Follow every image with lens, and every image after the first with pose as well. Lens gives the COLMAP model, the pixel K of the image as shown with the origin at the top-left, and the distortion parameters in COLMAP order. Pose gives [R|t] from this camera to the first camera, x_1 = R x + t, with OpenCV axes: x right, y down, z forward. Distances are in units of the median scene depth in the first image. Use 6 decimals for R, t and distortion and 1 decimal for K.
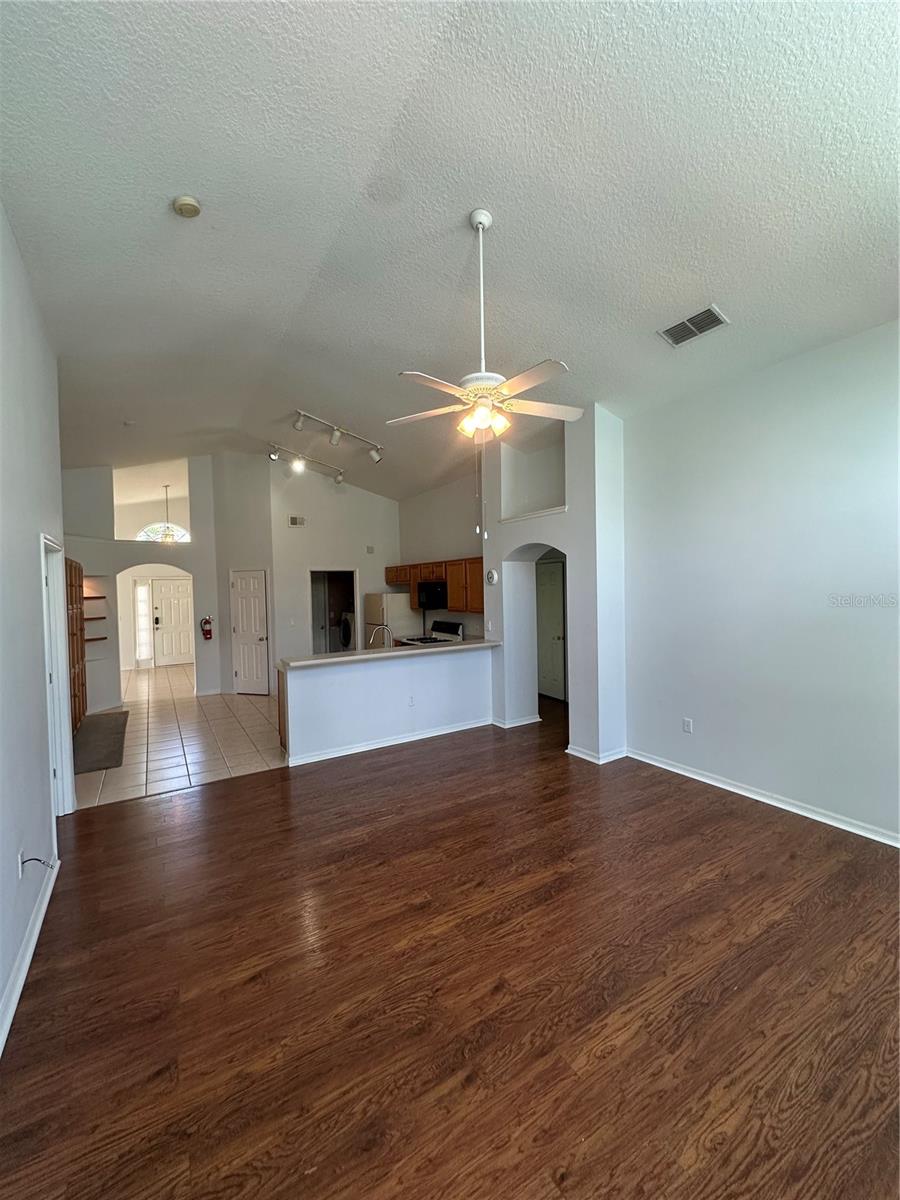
lens RADIAL K [[477.4, 0, 449.6], [0, 477.4, 598.1], [0, 0, 1]] dist [-0.003761, 0.000740]
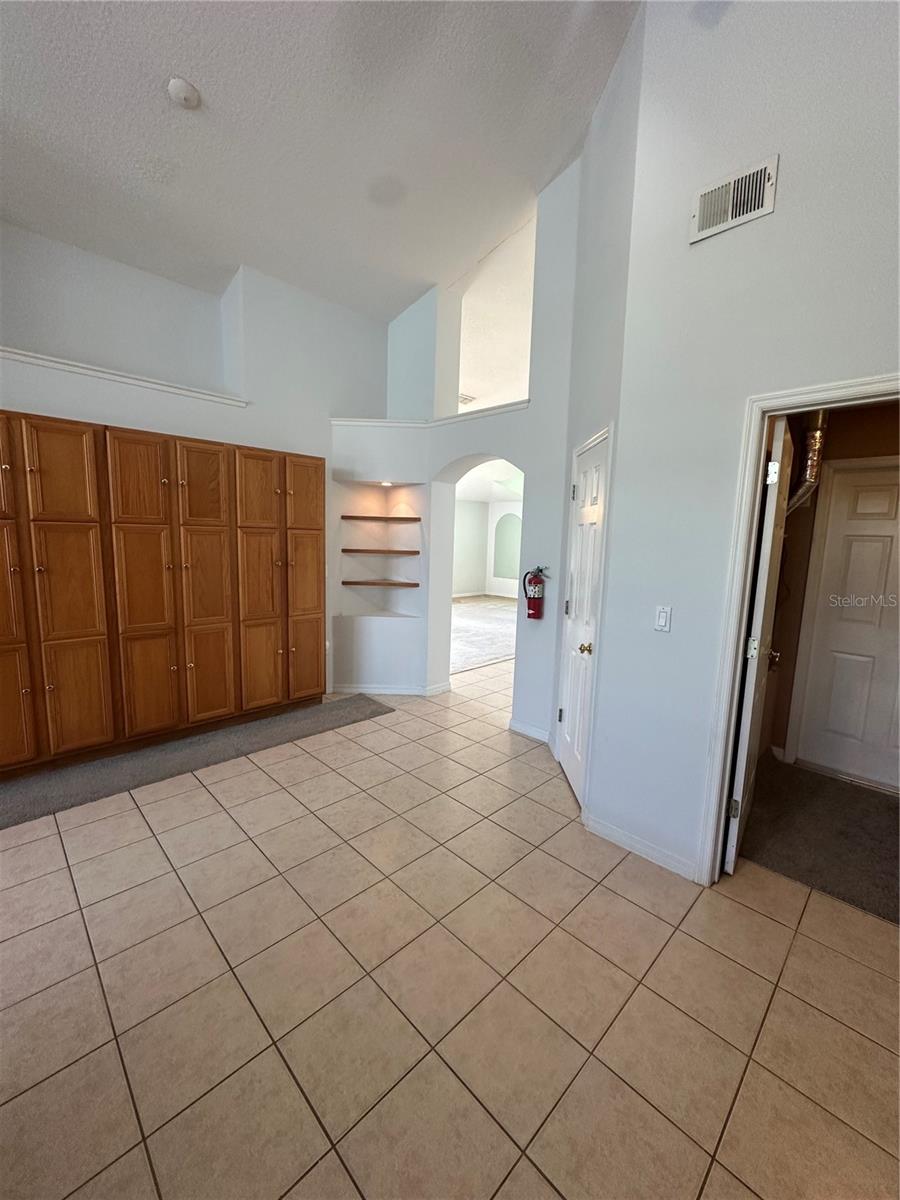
lens RADIAL K [[477.4, 0, 446.2], [0, 477.4, 597.0], [0, 0, 1]] dist [-0.003761, 0.000740]
pose [[0.205080, 0.154221, -0.966519, -0.218292], [-0.050805, 0.987854, 0.146845, 0.011619], [0.977426, 0.018989, 0.210424, 1.970314]]
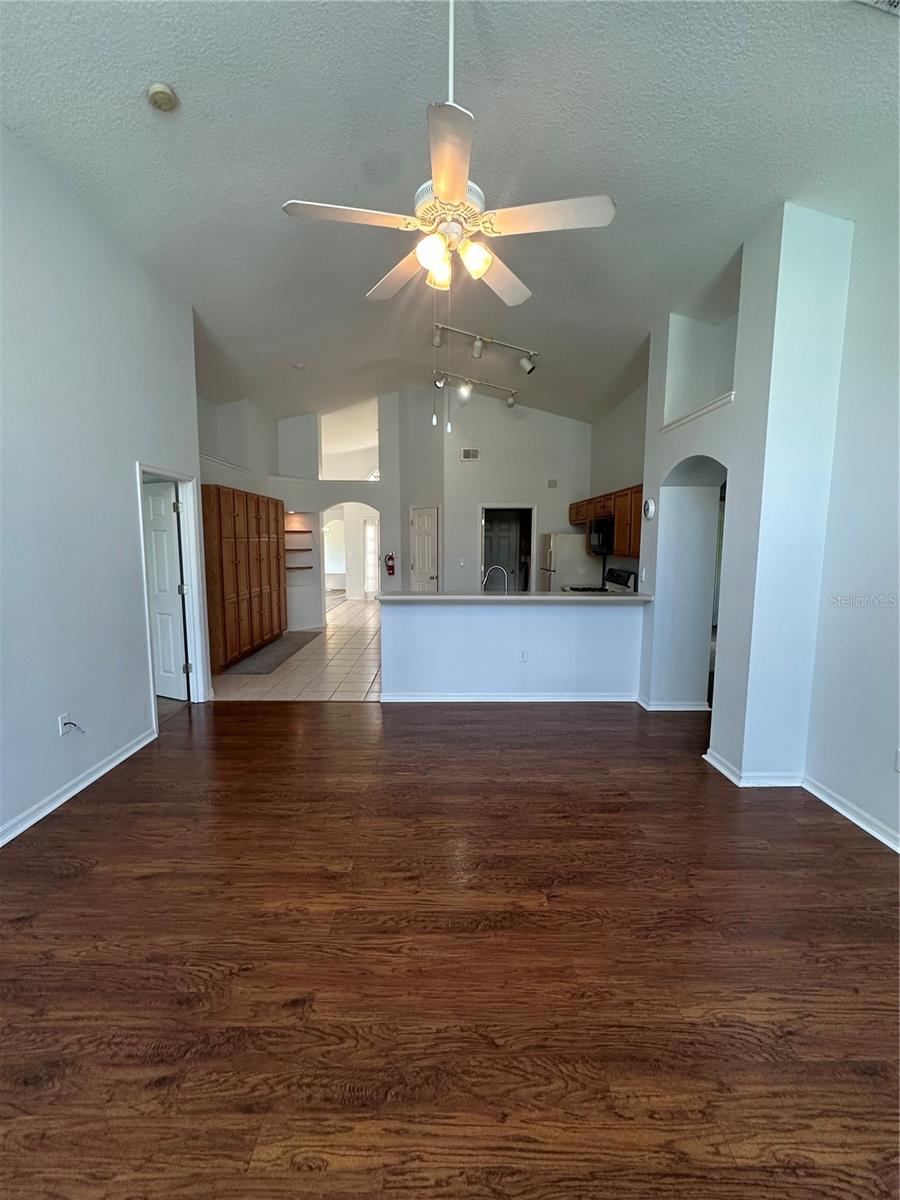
lens RADIAL K [[503.3, 0, 450.7], [0, 503.3, 597.5], [0, 0, 1]] dist [-0.004416, 0.000956]
pose [[0.853778, 0.083545, -0.513890, 0.425524], [-0.033827, 0.993857, 0.105375, 0.037046], [0.519537, -0.072583, 0.851360, 0.295300]]
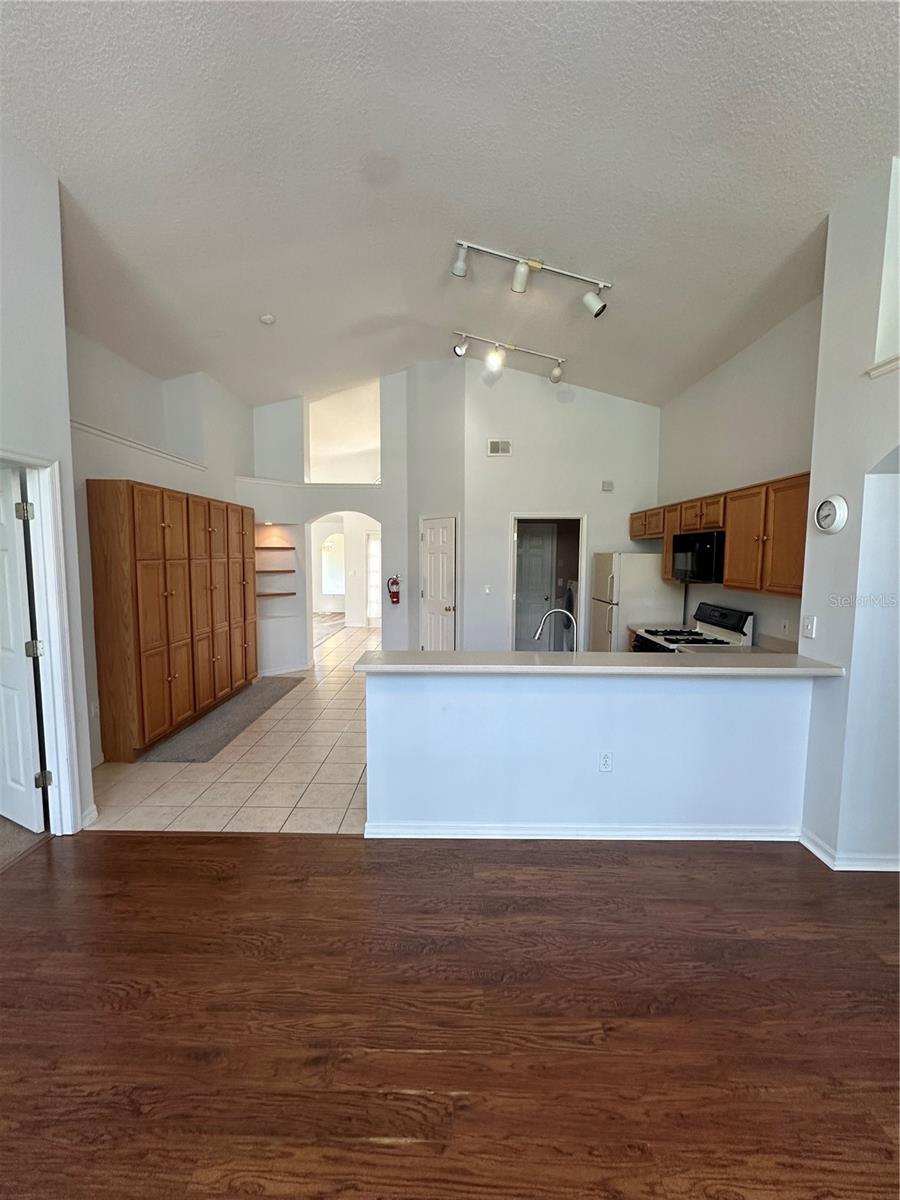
lens RADIAL K [[503.3, 0, 451.9], [0, 503.3, 598.2], [0, 0, 1]] dist [-0.004416, 0.000956]
pose [[0.842692, 0.074088, -0.533274, 0.086343], [-0.036723, 0.996089, 0.080357, 0.011202], [0.537142, -0.048132, 0.842117, 0.778018]]
